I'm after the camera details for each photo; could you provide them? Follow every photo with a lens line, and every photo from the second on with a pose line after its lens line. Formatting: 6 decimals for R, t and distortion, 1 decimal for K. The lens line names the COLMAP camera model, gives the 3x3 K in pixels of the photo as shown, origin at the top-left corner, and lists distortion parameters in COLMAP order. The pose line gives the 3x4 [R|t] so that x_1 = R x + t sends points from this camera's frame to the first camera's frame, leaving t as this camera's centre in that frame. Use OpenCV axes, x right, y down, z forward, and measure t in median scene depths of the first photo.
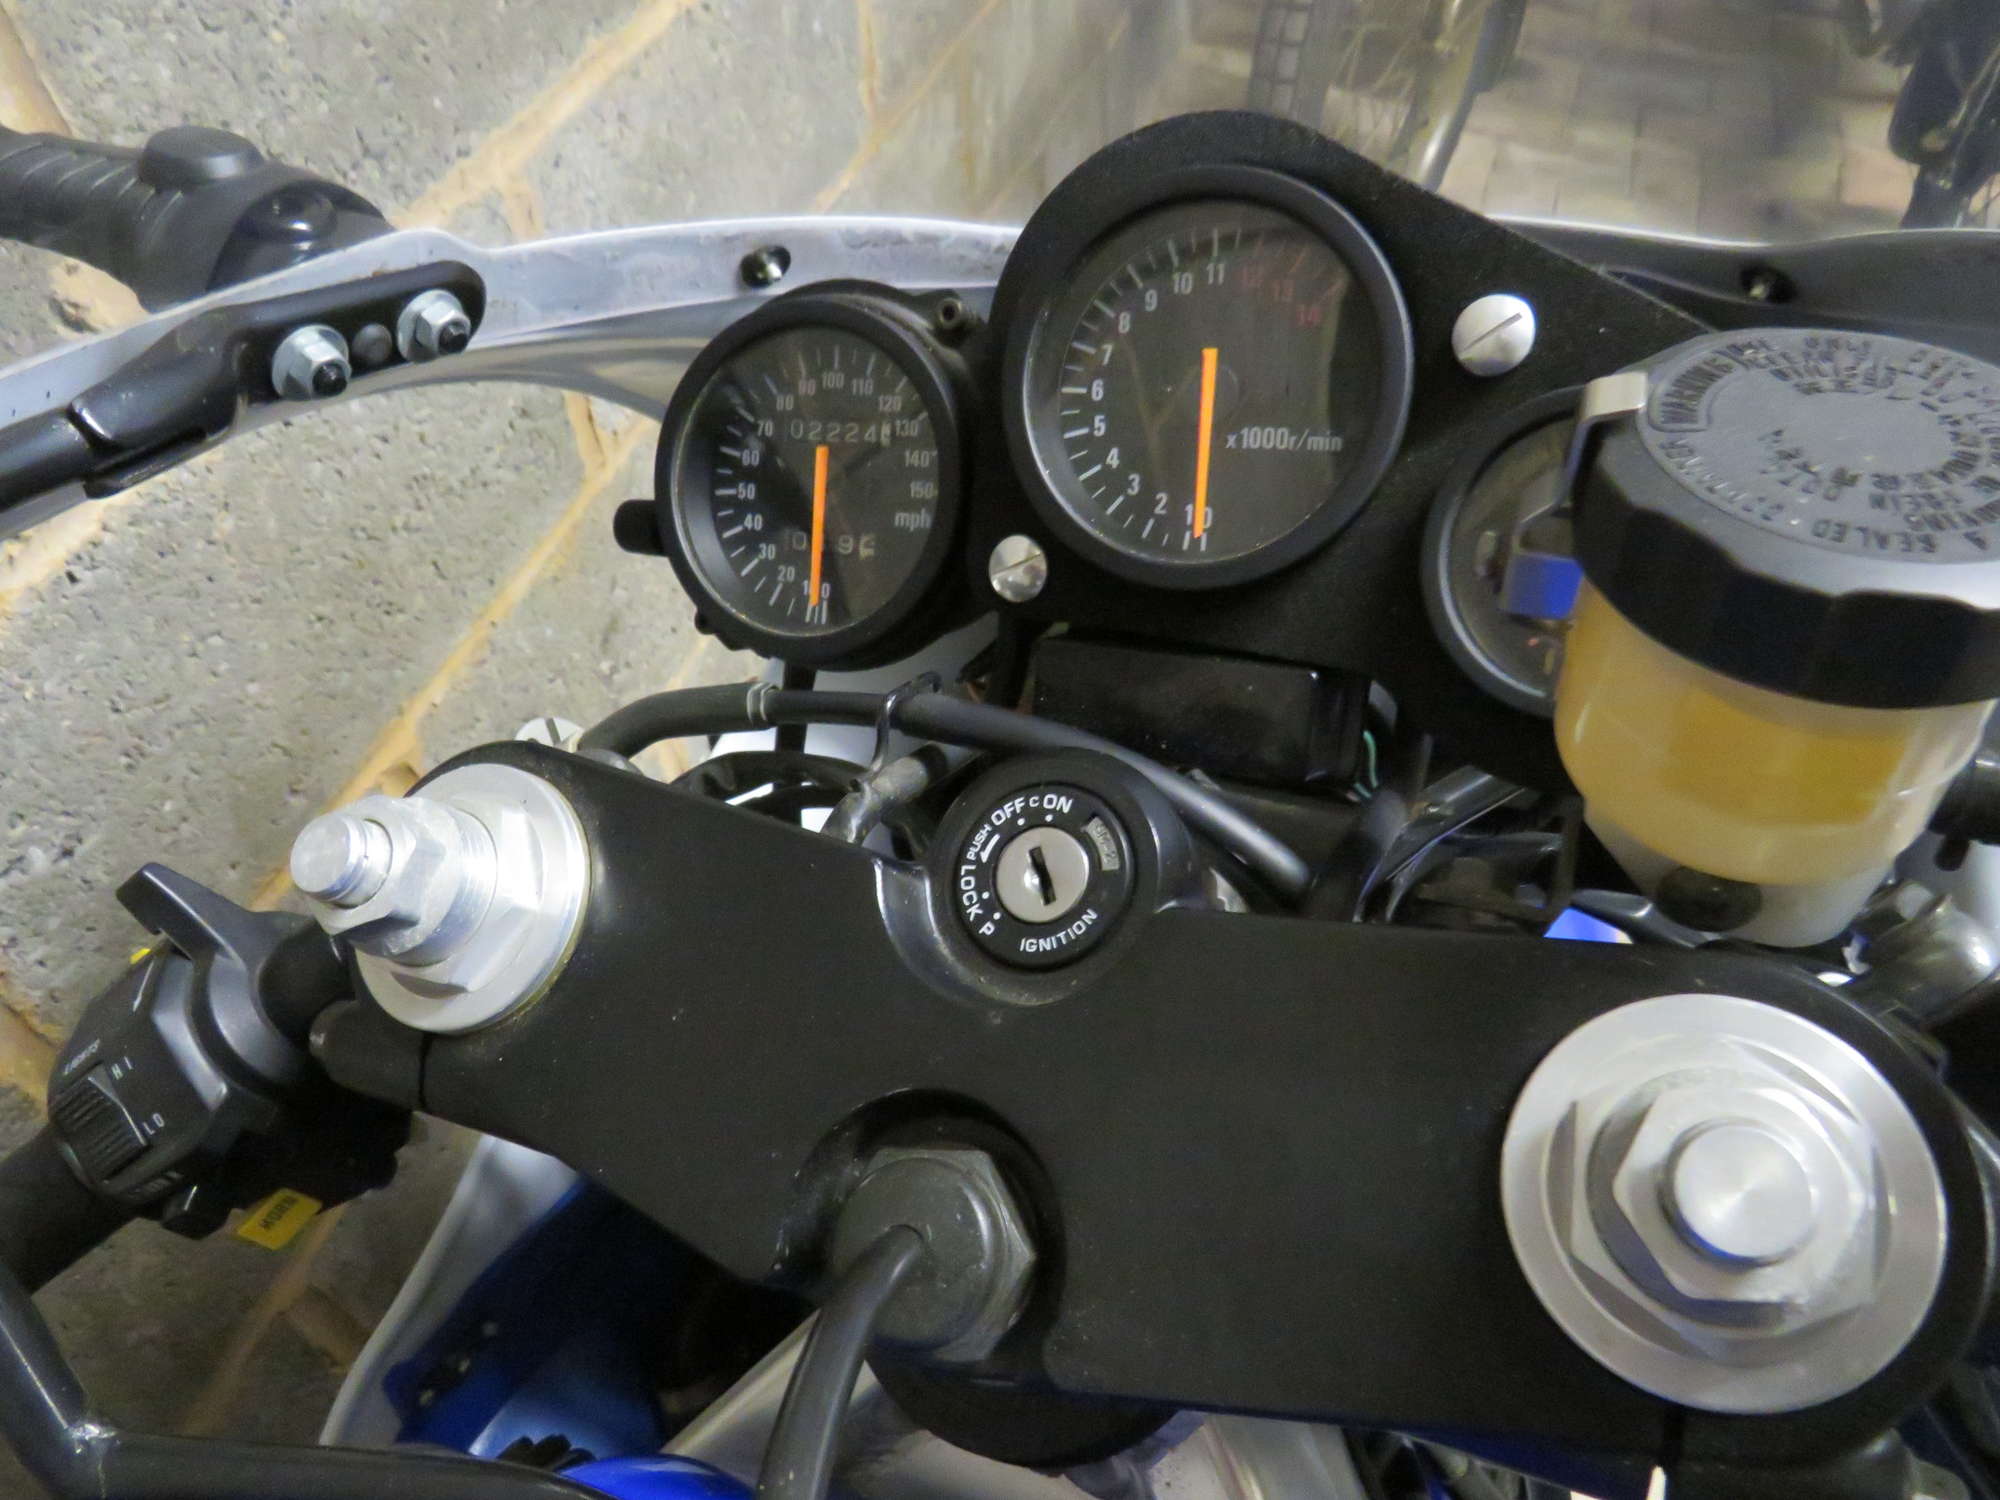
lens RADIAL K [[1396.0, 0, 997.0], [0, 1396.0, 759.3], [0, 0, 1]] dist [-0.025987, 0.002944]
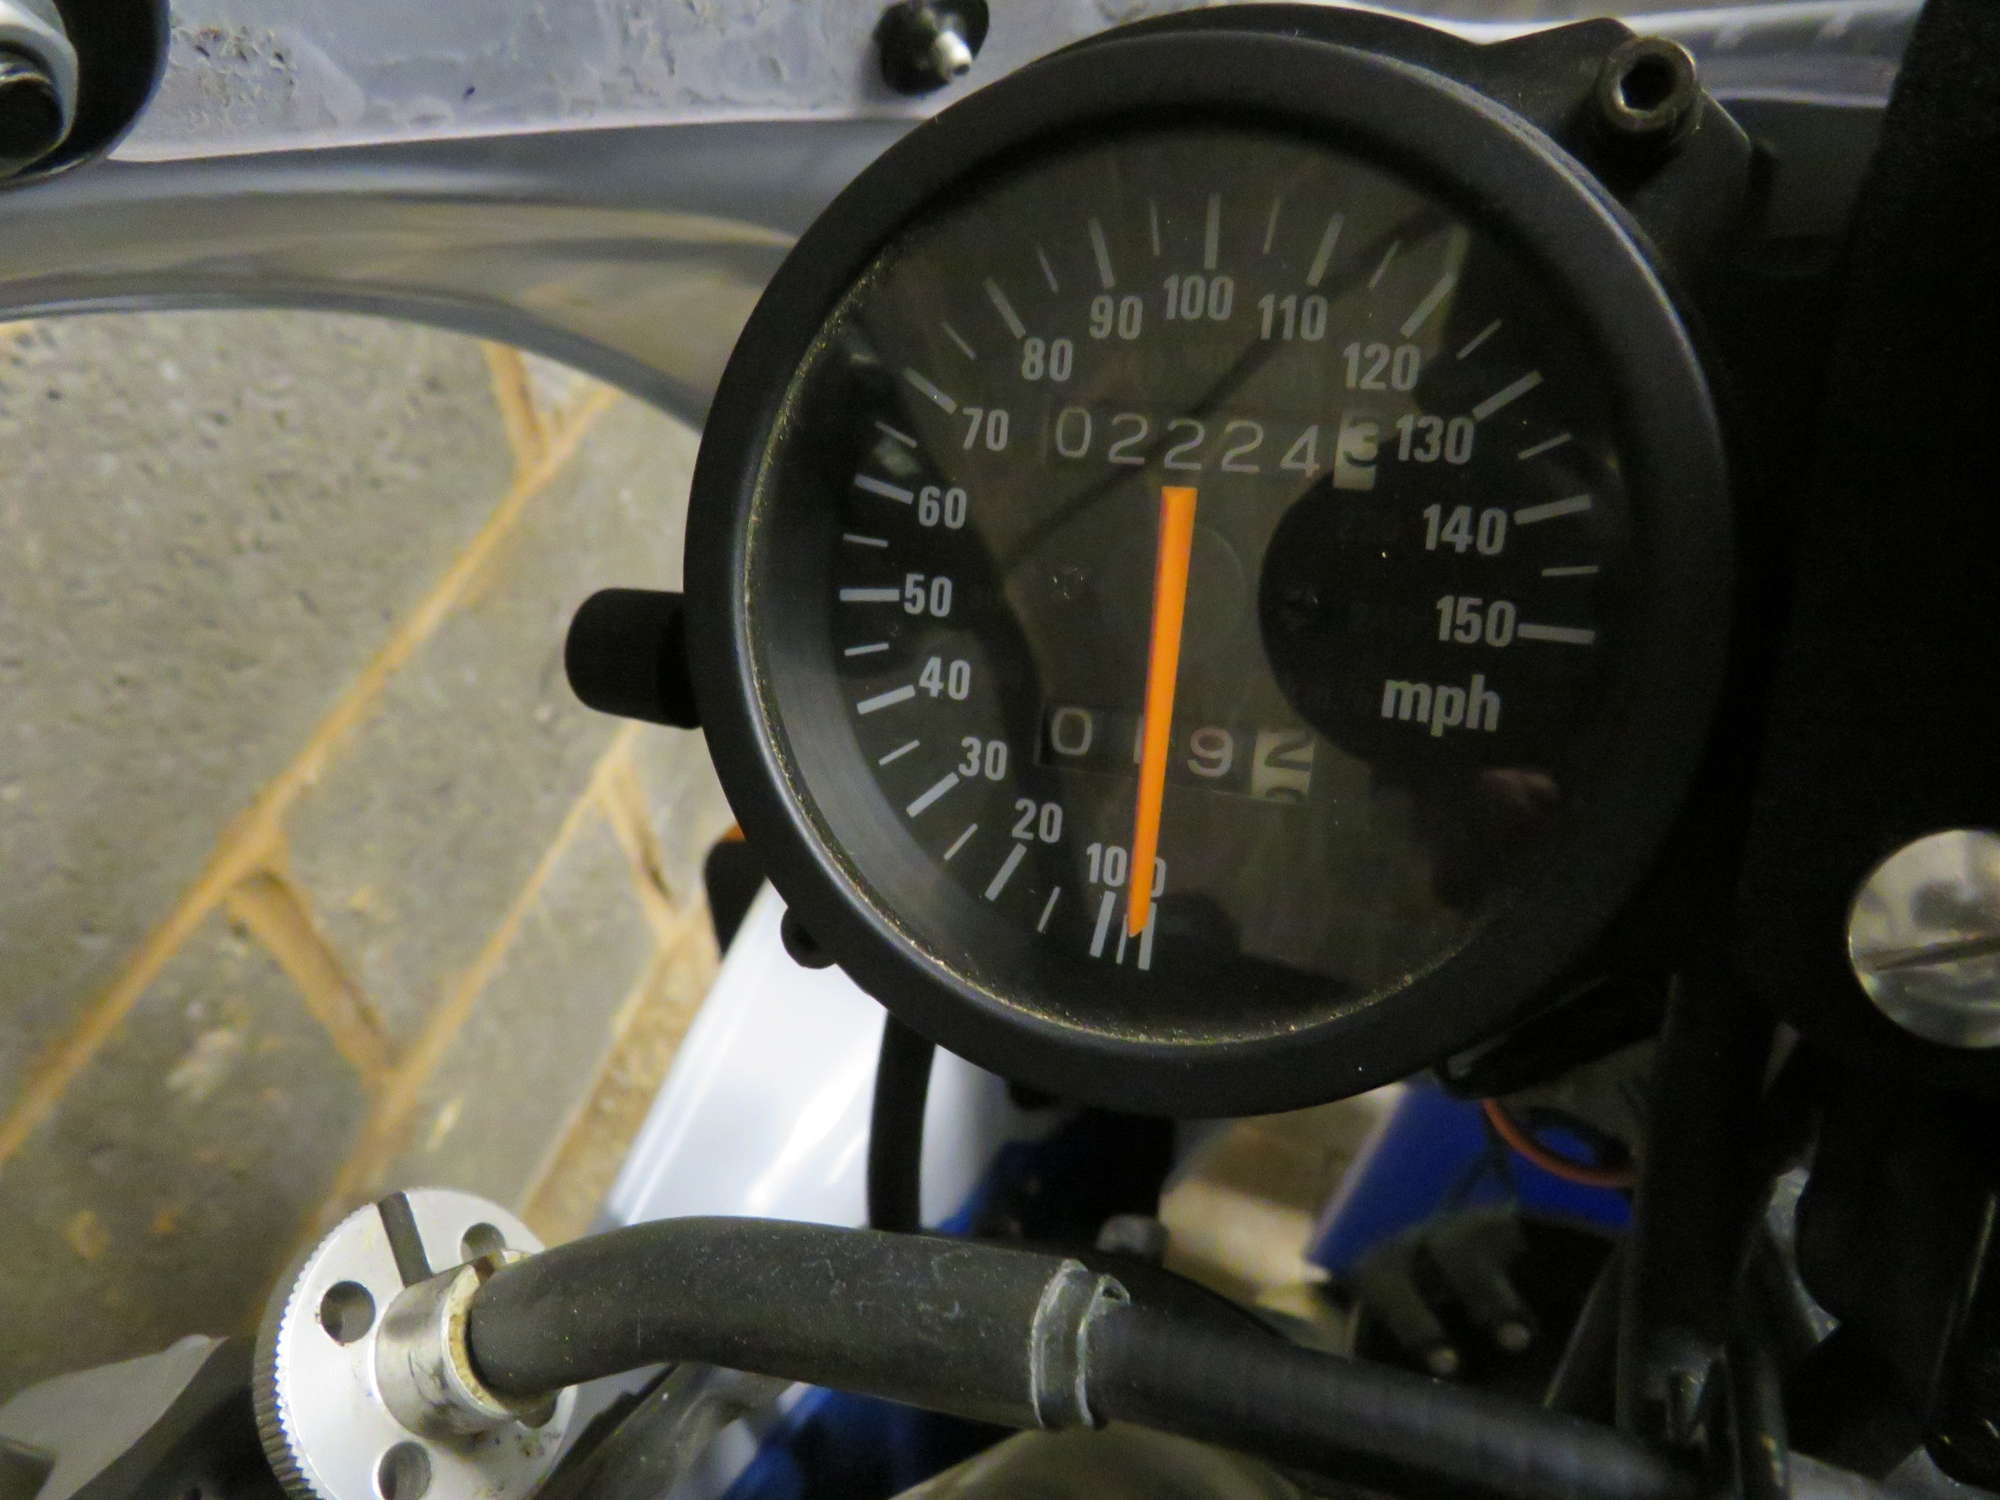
lens RADIAL K [[1396.0, 0, 1000.1], [0, 1396.0, 753.0], [0, 0, 1]] dist [-0.025987, 0.002944]
pose [[0.999069, 0.005162, 0.042833, -0.087106], [-0.005499, 0.999955, 0.007765, -0.075756], [-0.042791, -0.007993, 0.999052, 0.308322]]
